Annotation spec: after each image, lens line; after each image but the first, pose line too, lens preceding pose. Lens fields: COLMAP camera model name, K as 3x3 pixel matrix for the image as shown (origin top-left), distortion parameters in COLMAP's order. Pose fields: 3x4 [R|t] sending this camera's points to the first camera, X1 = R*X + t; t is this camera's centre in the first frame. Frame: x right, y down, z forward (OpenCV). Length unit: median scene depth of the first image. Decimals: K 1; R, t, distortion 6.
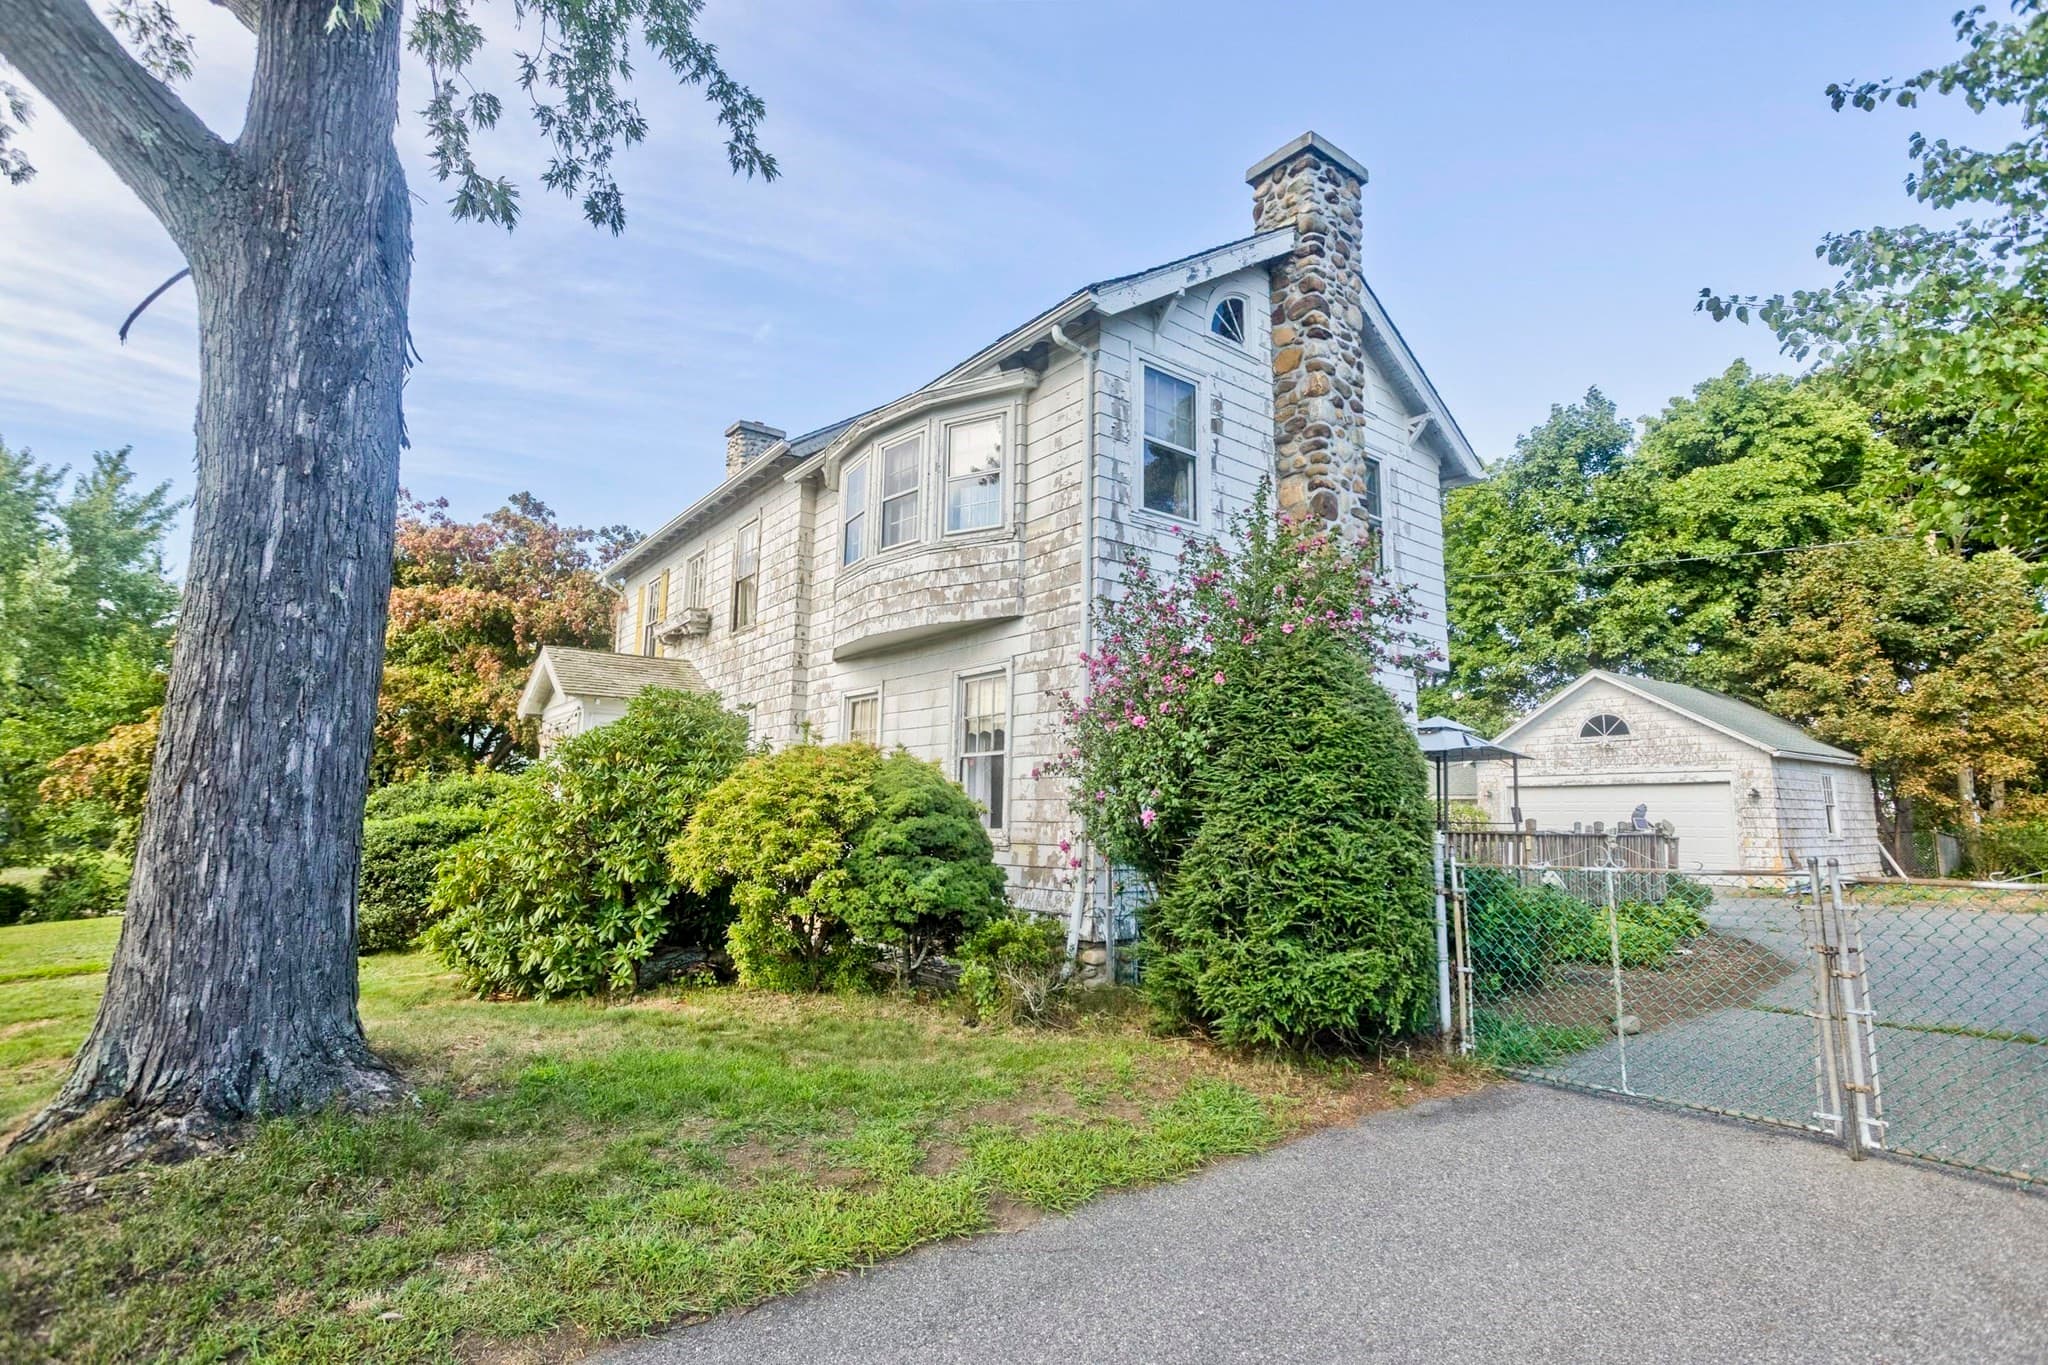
lens RADIAL K [[1013.6, 0, 1019.5], [0, 1013.6, 660.4], [0, 0, 1]] dist [-0.016064, 0.000747]
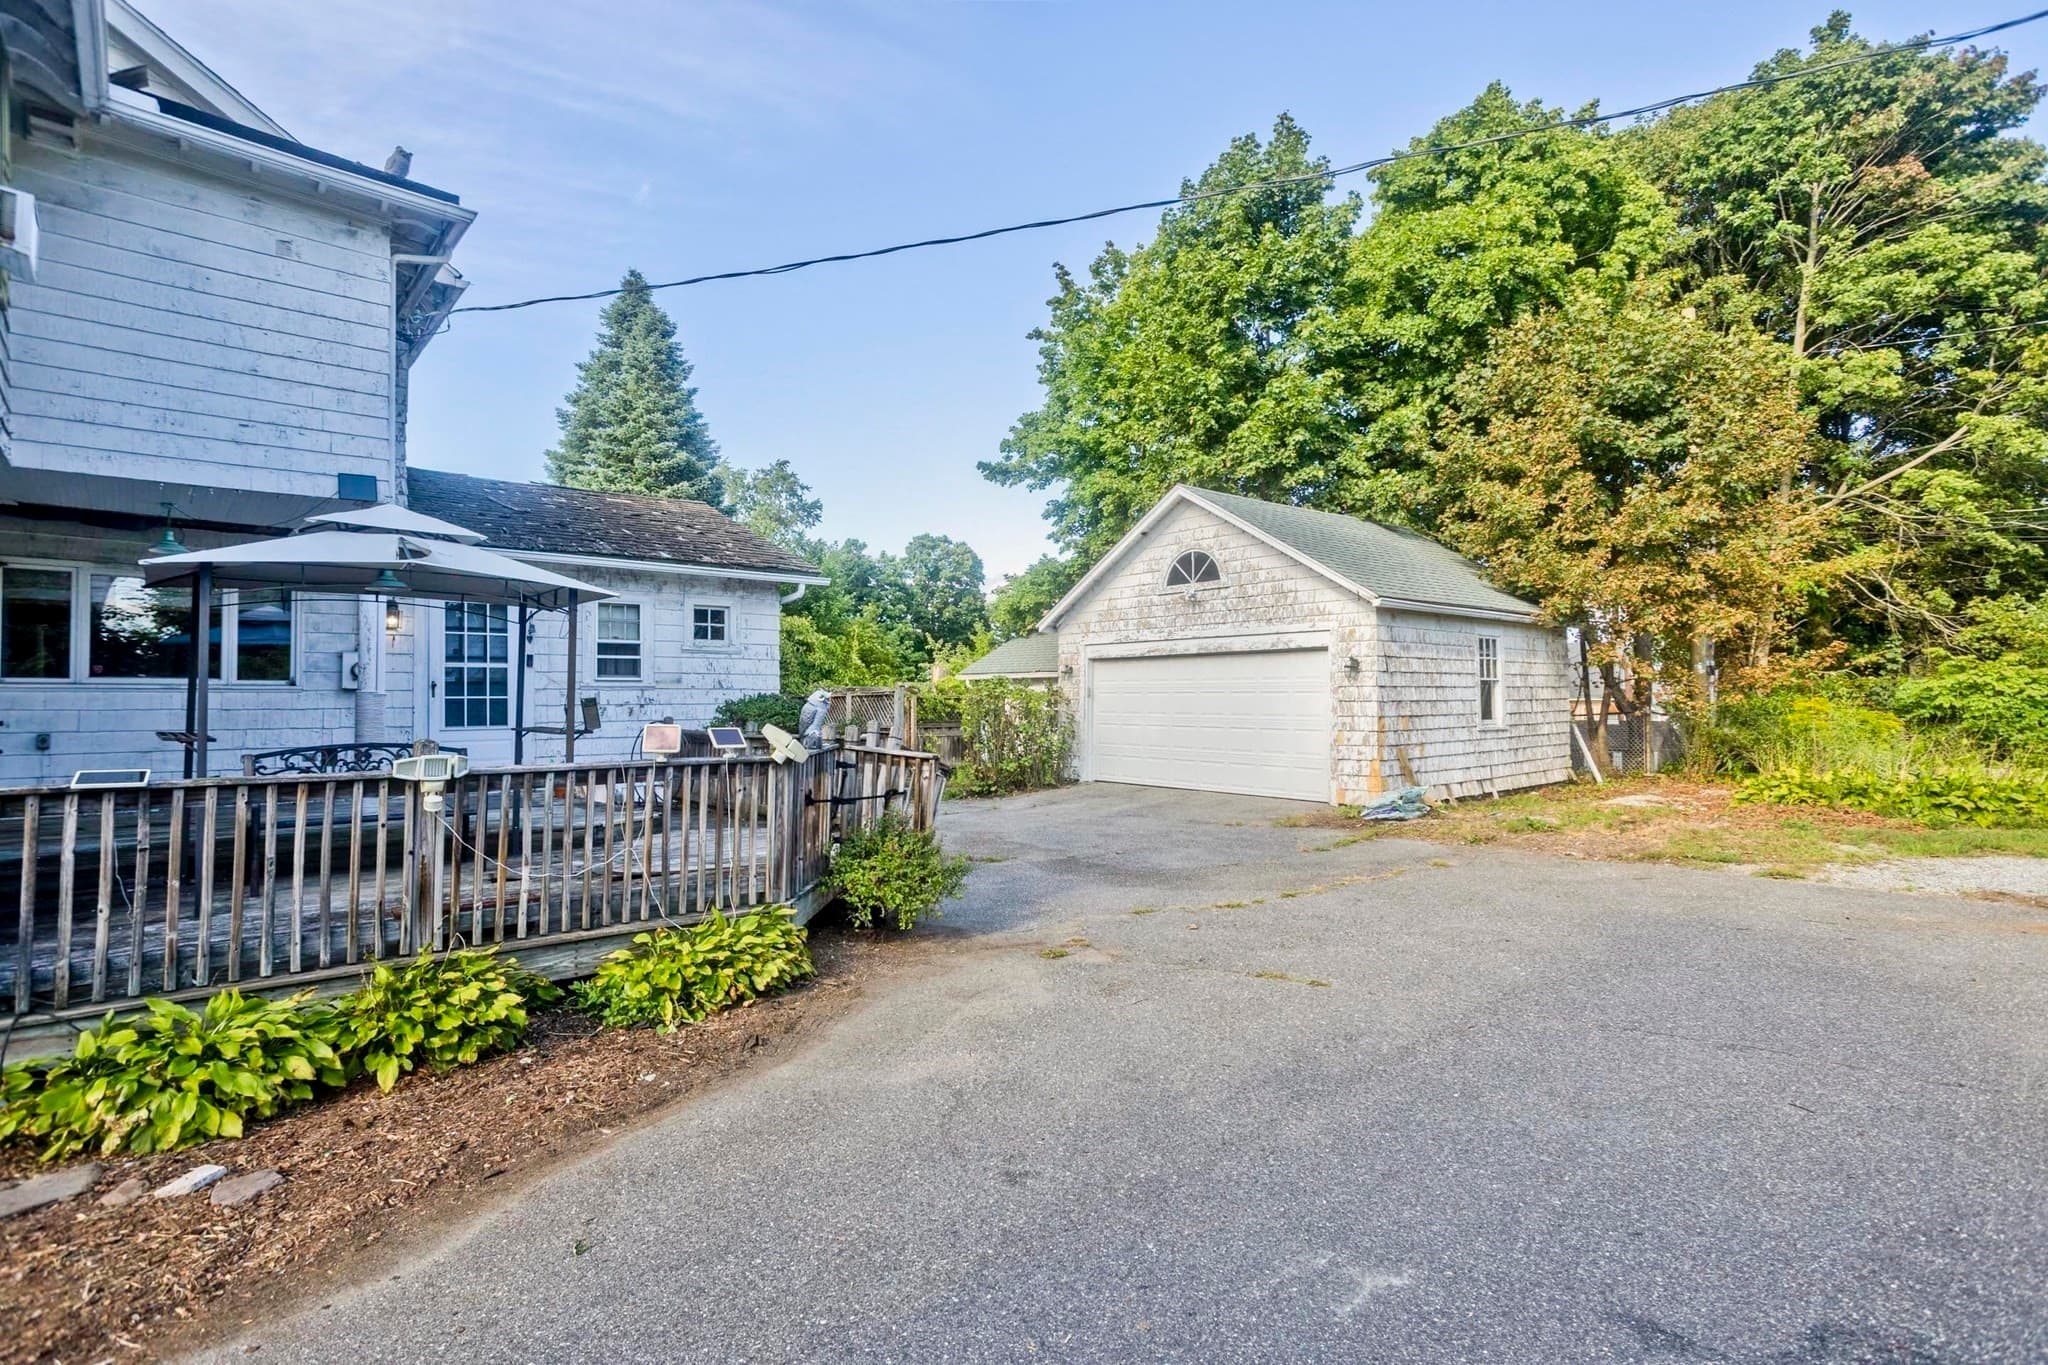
lens RADIAL K [[1037.8, 0, 1024.0], [0, 1037.8, 682.5], [0, 0, 1]] dist [-0.023534, -0.000067]
pose [[0.994688, -0.015298, 0.101797, 0.370998], [0.000851, 0.990085, 0.140470, 0.040262], [-0.102937, -0.139637, 0.984838, 0.291669]]
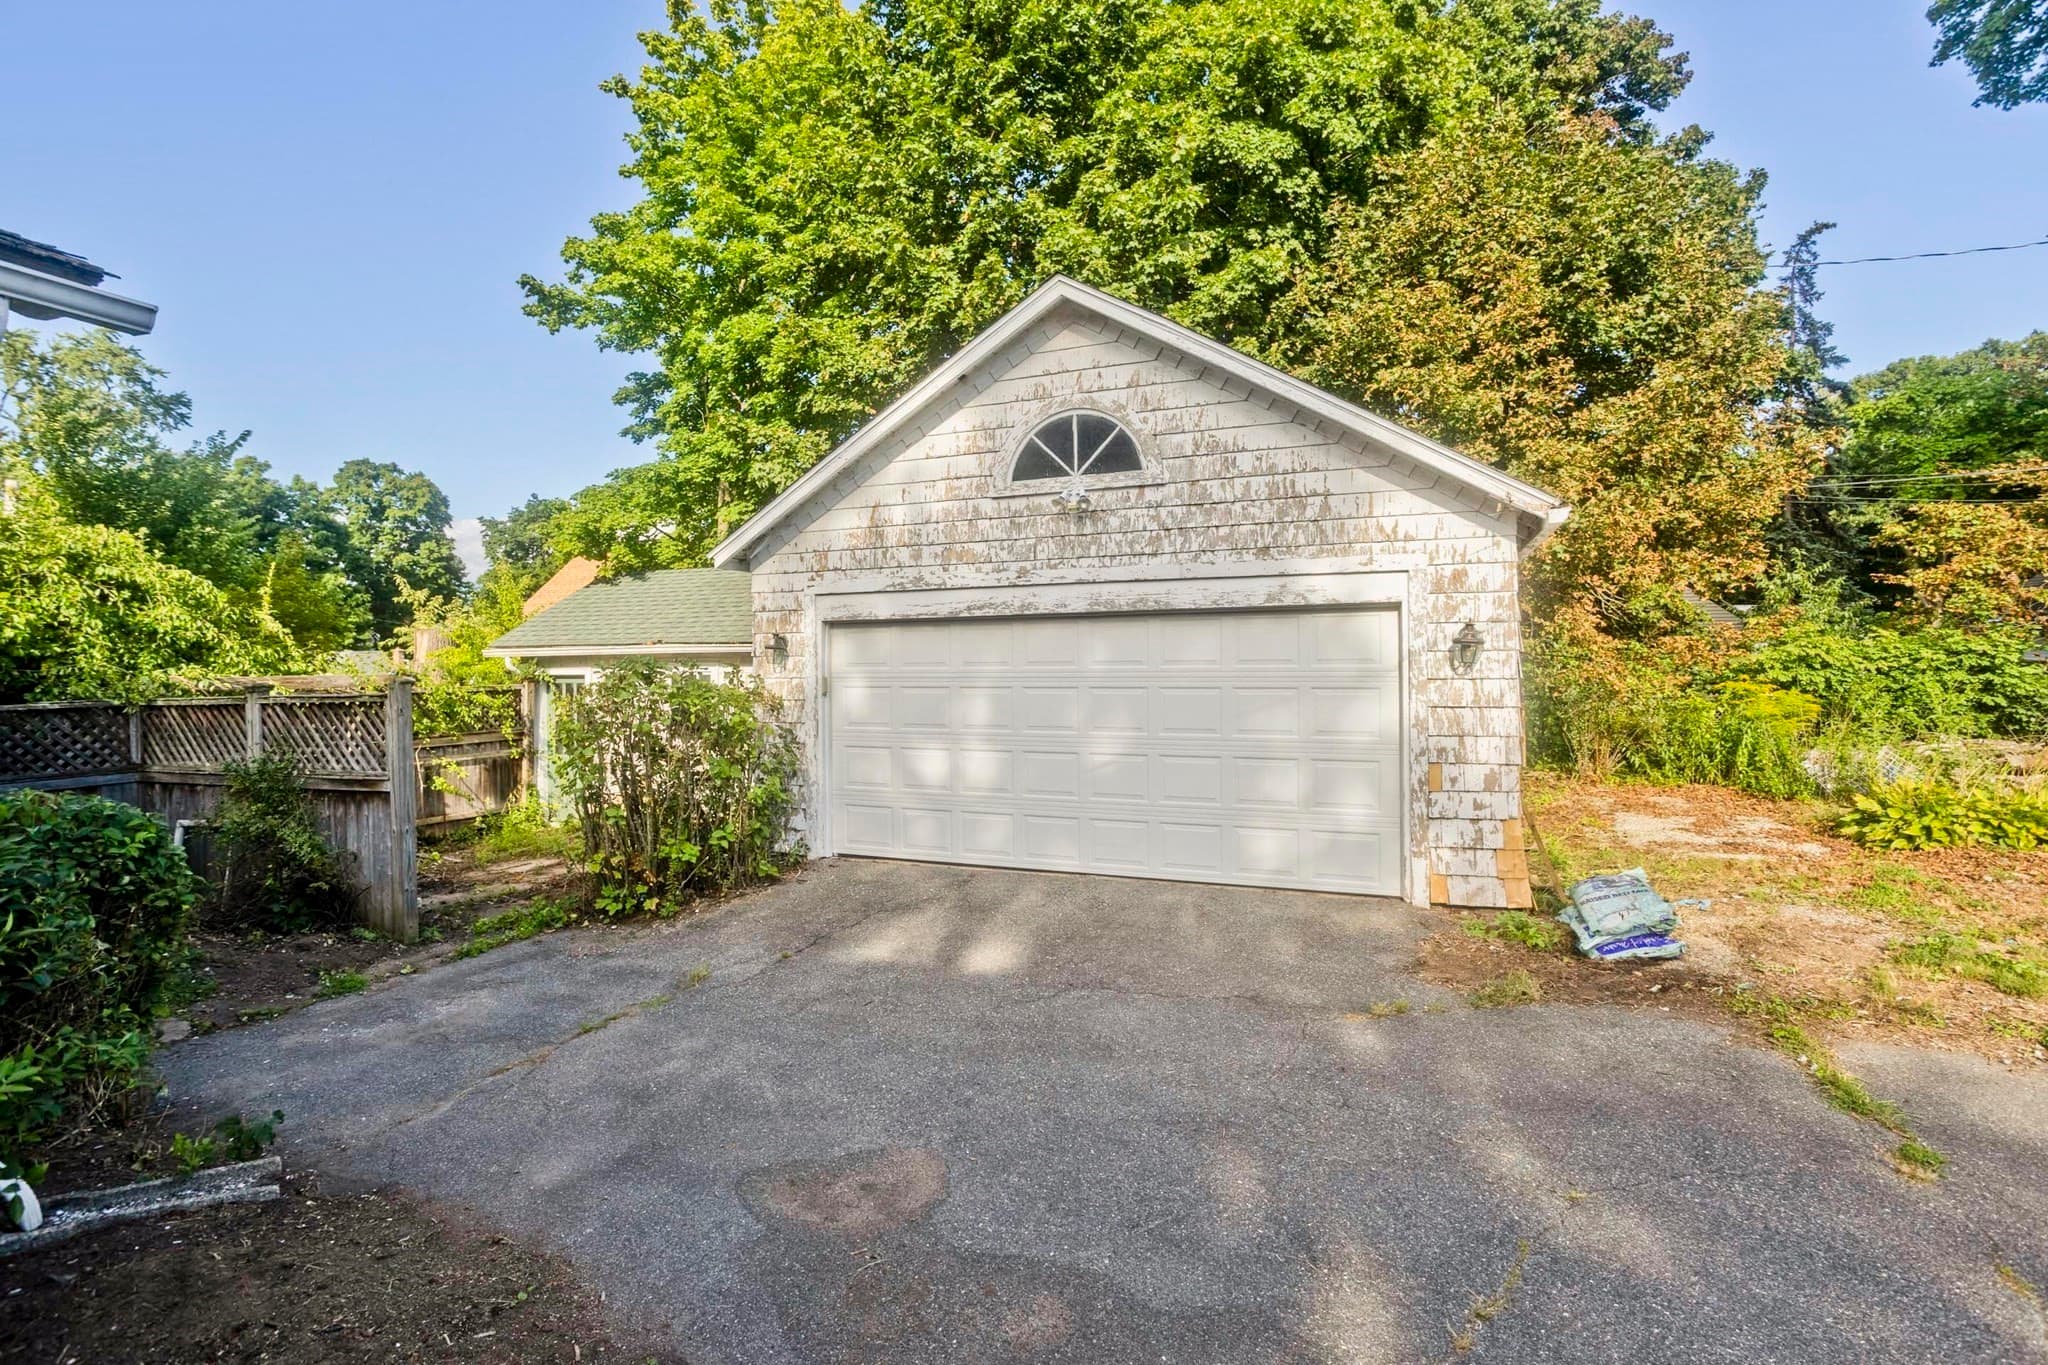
lens RADIAL K [[1048.1, 0, 1076.0], [0, 1048.1, 677.0], [0, 0, 1]] dist [-0.044445, 0.029225]
pose [[0.817813, -0.037070, 0.574289, 0.346371], [-0.063300, 0.986074, 0.153792, 0.082781], [-0.571992, -0.162125, 0.804078, 0.653760]]
